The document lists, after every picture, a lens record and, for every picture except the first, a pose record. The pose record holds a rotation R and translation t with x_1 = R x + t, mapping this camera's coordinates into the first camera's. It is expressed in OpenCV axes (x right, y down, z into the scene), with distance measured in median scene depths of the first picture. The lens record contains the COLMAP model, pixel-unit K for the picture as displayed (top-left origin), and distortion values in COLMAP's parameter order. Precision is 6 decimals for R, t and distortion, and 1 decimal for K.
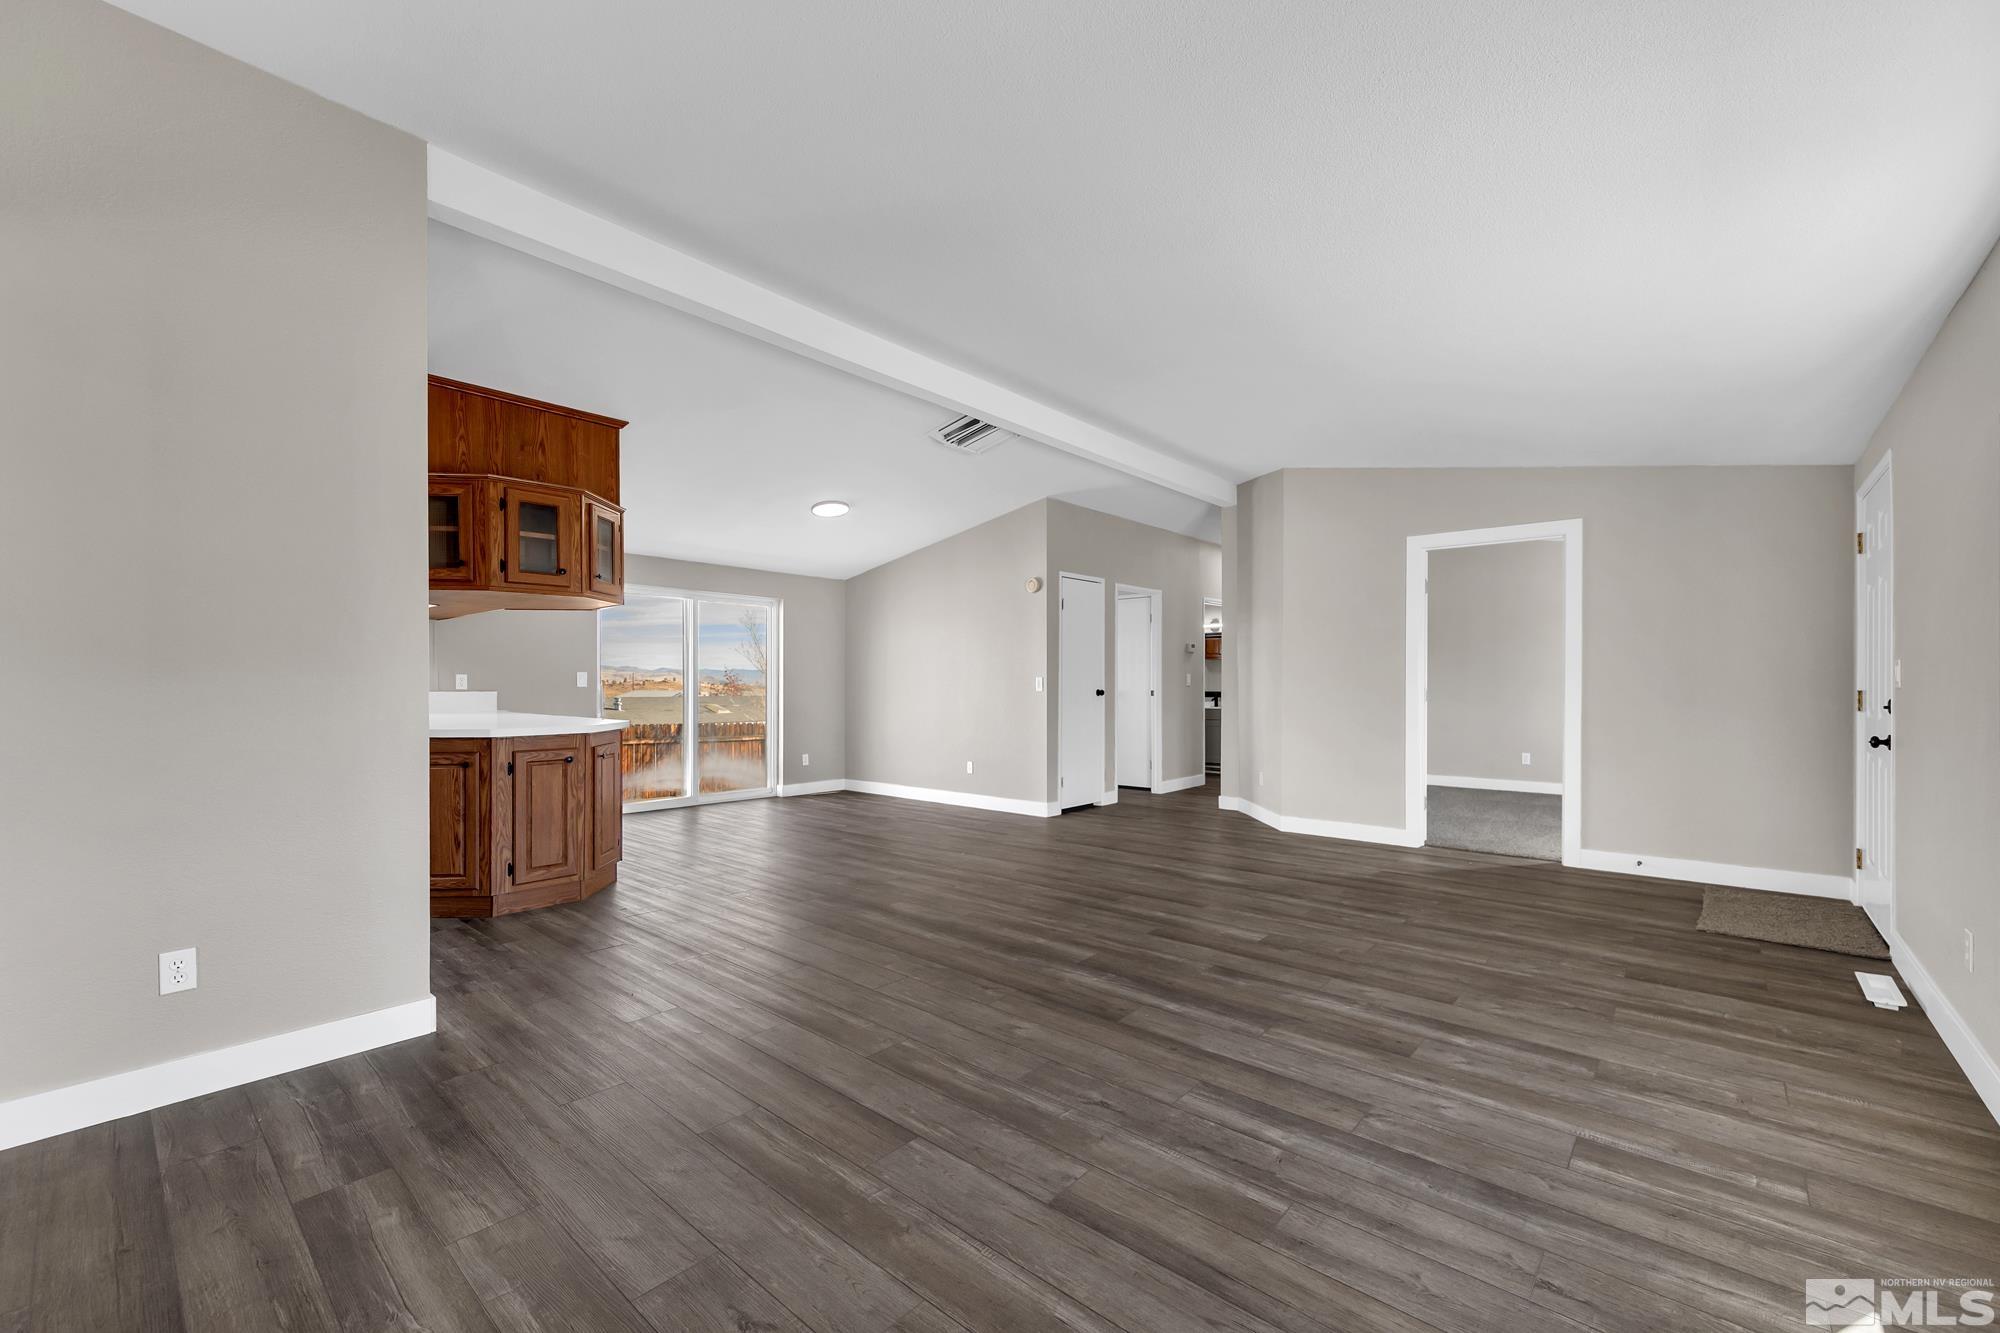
lens RADIAL K [[810.6, 0, 982.9], [0, 810.6, 667.0], [0, 0, 1]] dist [-0.000059, -0.000217]
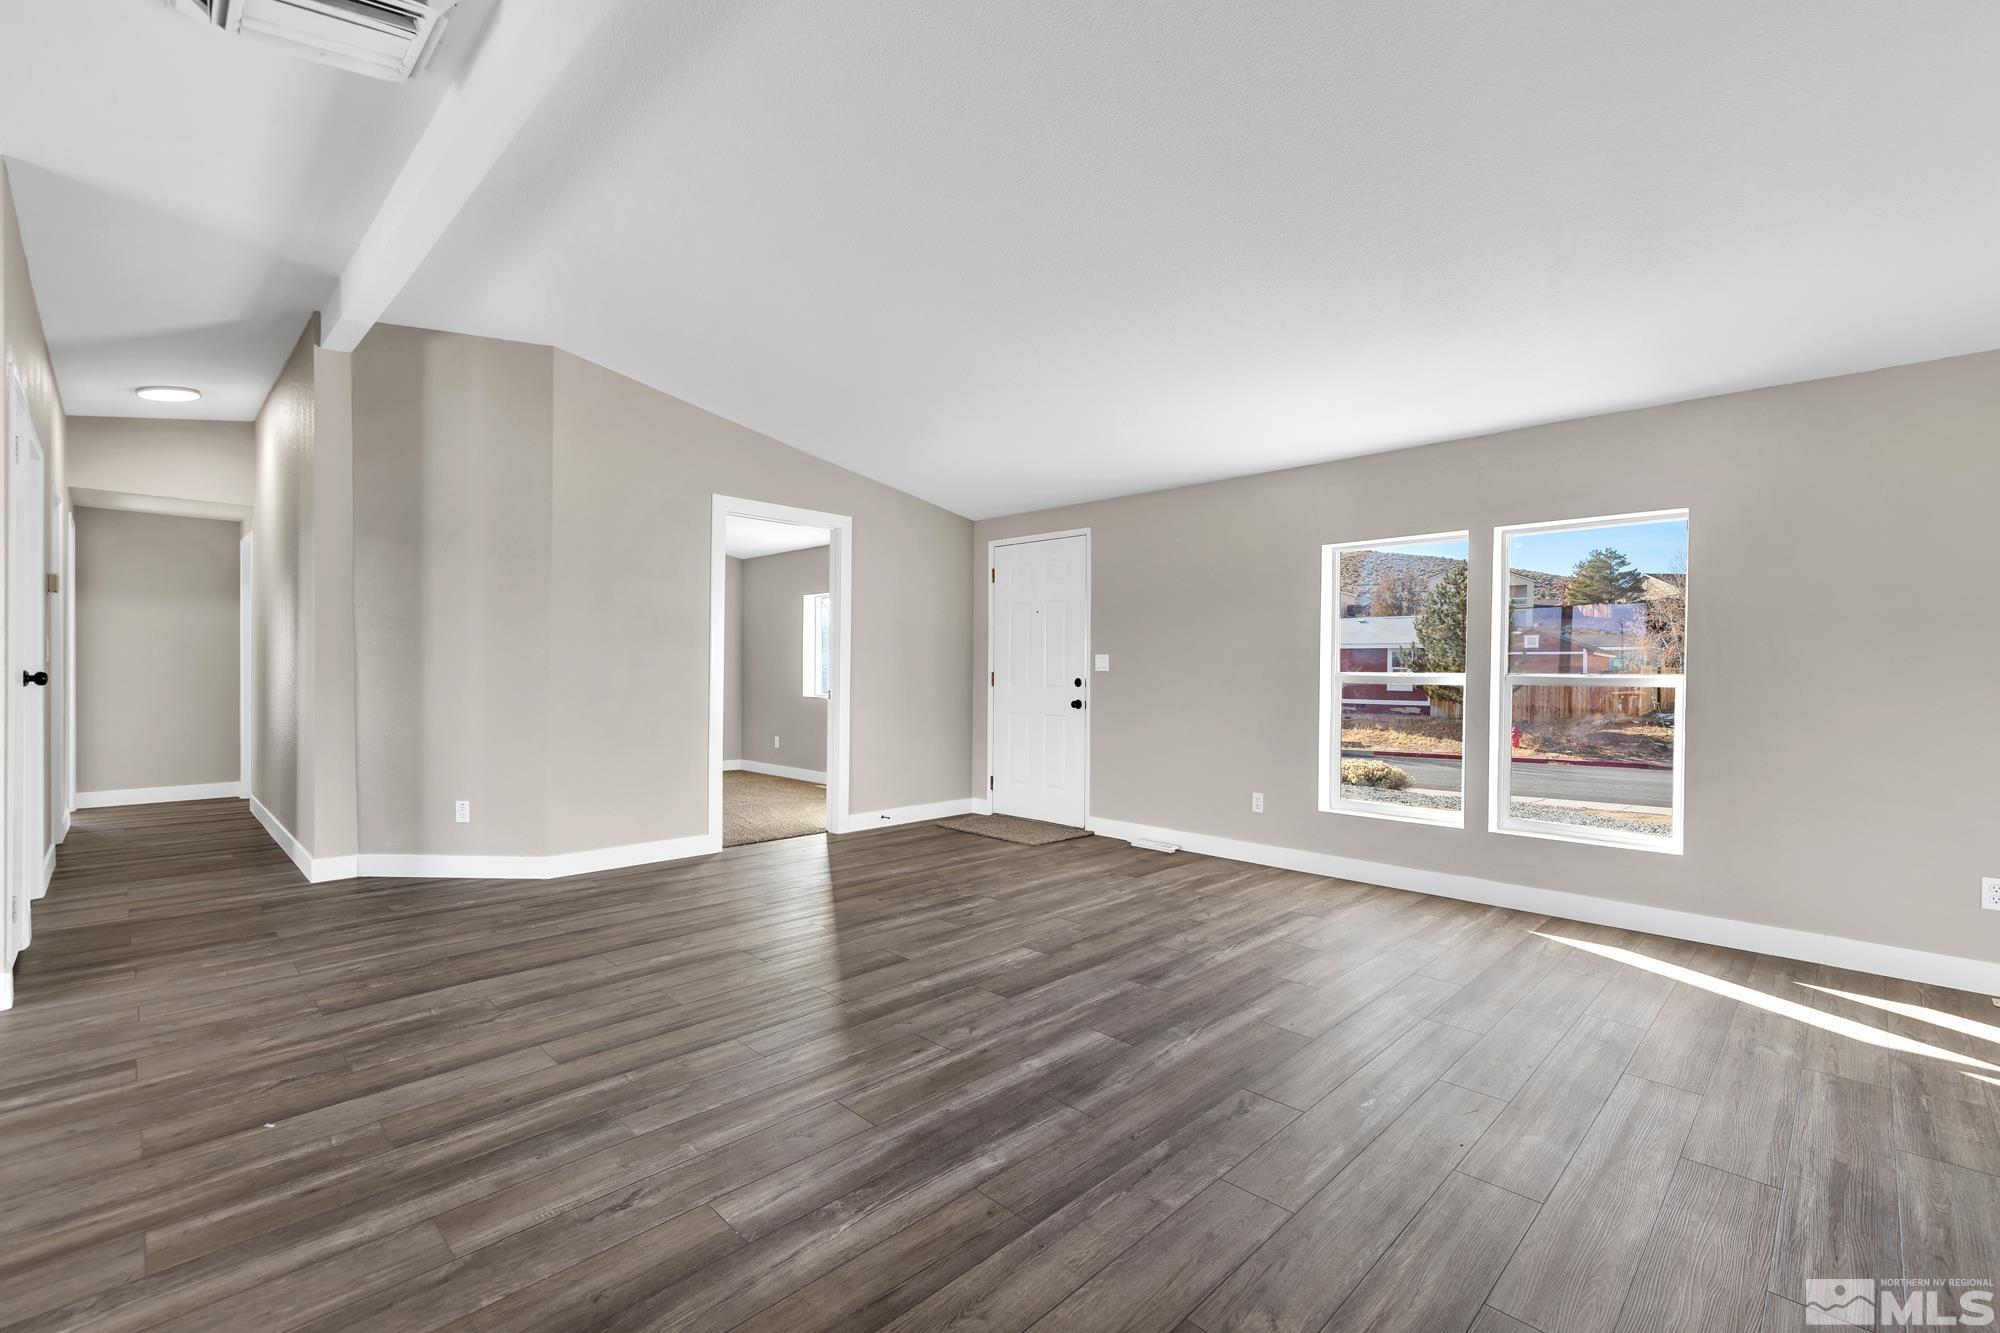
lens RADIAL K [[860.5, 0, 1050.9], [0, 860.5, 677.5], [0, 0, 1]] dist [0.007559, -0.000580]
pose [[0.014497, -0.007762, 0.999865, -0.641981], [-0.032547, 0.999436, 0.008230, 0.022002], [-0.999365, -0.032662, 0.014236, 1.022655]]
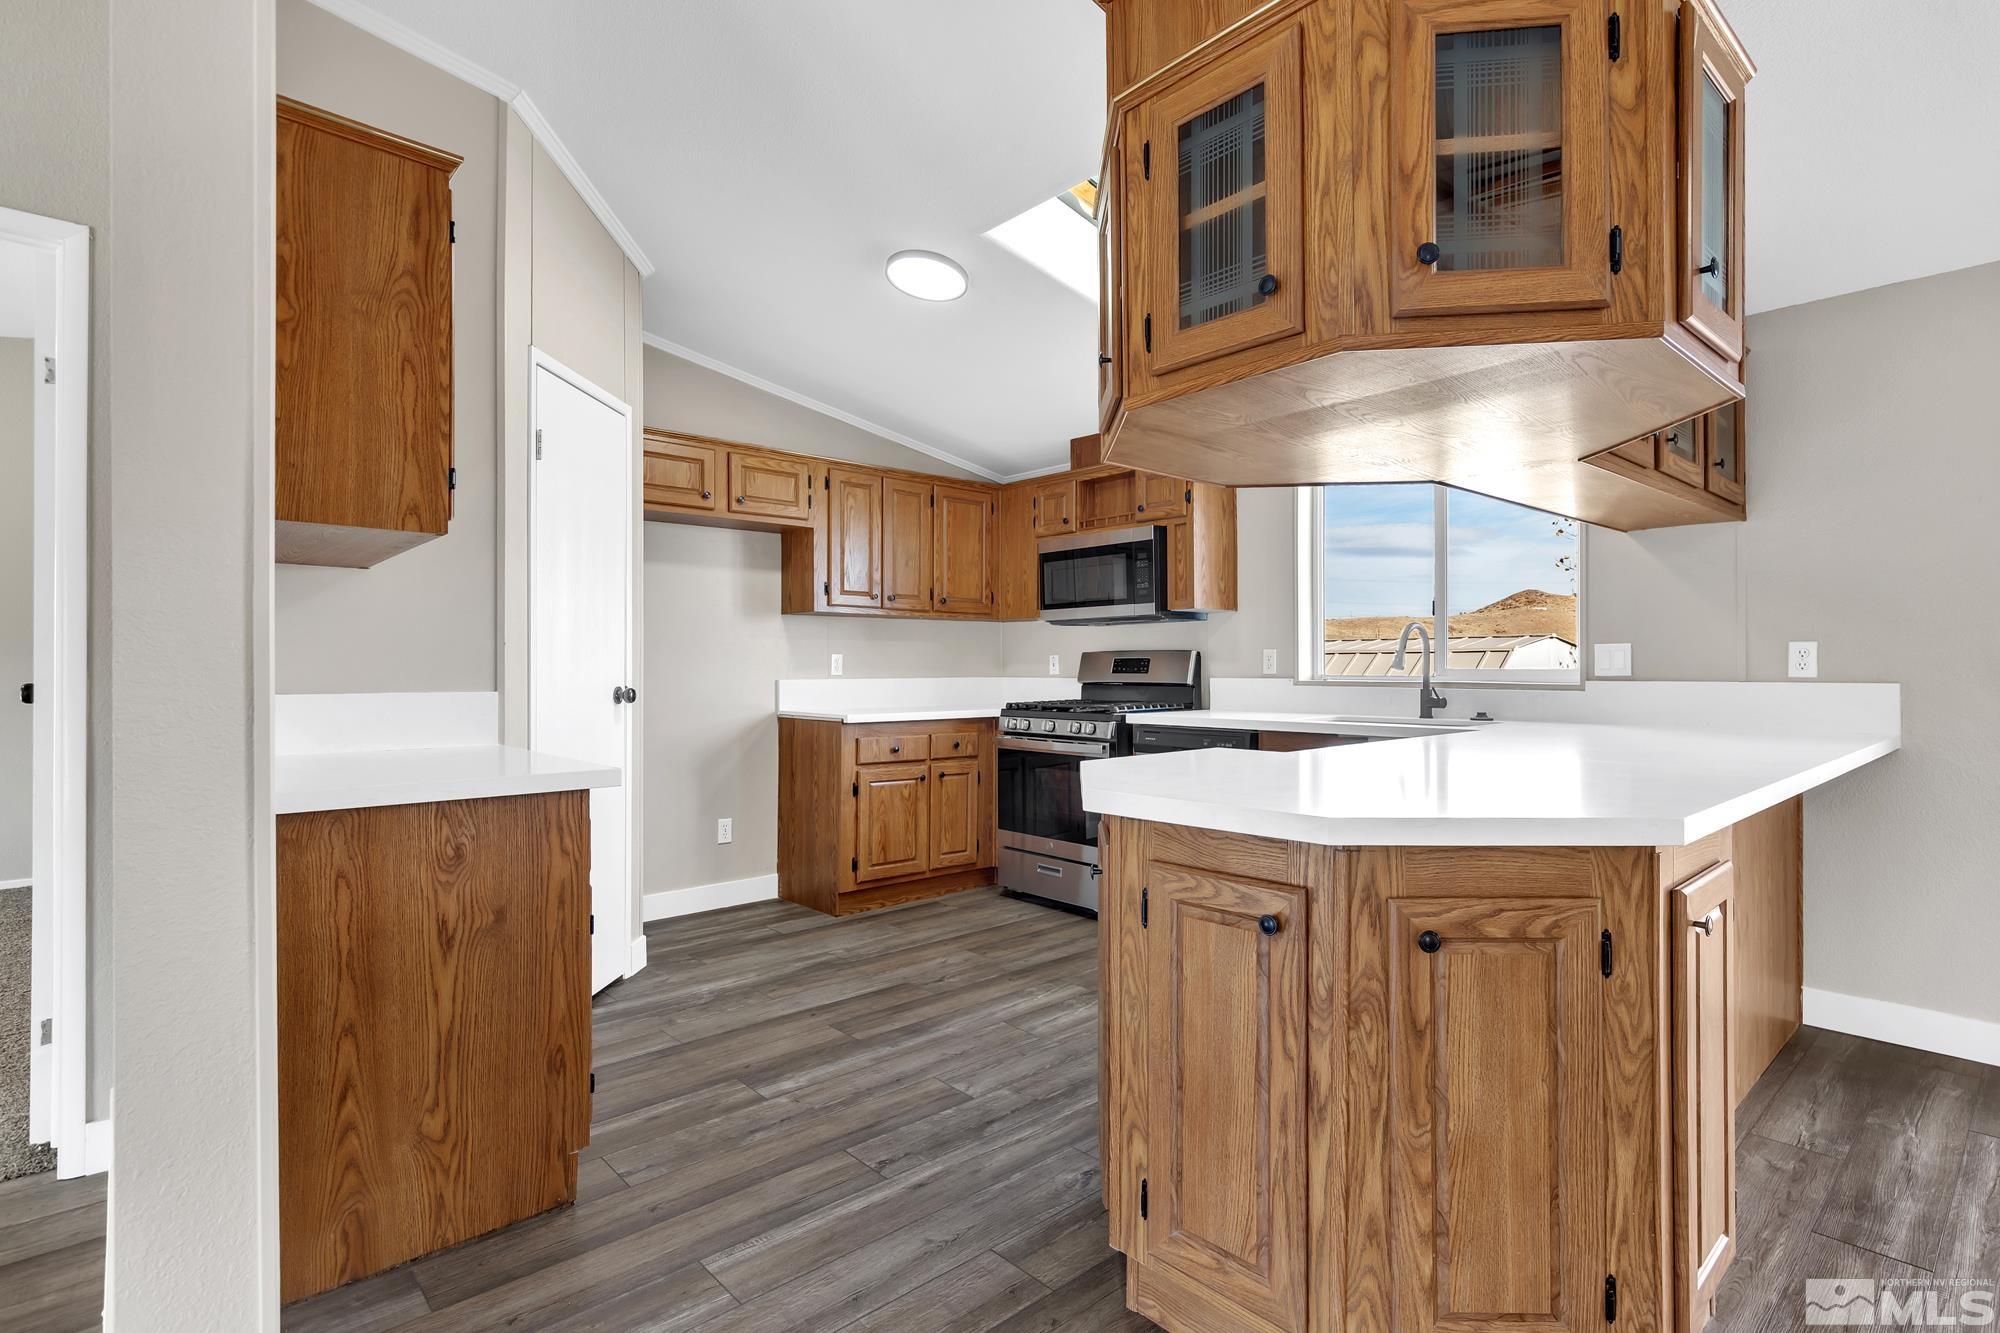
lens RADIAL K [[954.5, 0, 1012.5], [0, 954.5, 670.5], [0, 0, 1]] dist [-0.023792, -0.000824]
pose [[-0.115601, 0.004196, -0.993287, -0.199577], [0.023848, 0.999715, 0.001448, 0.025124], [0.993009, -0.023521, -0.115668, 1.163002]]
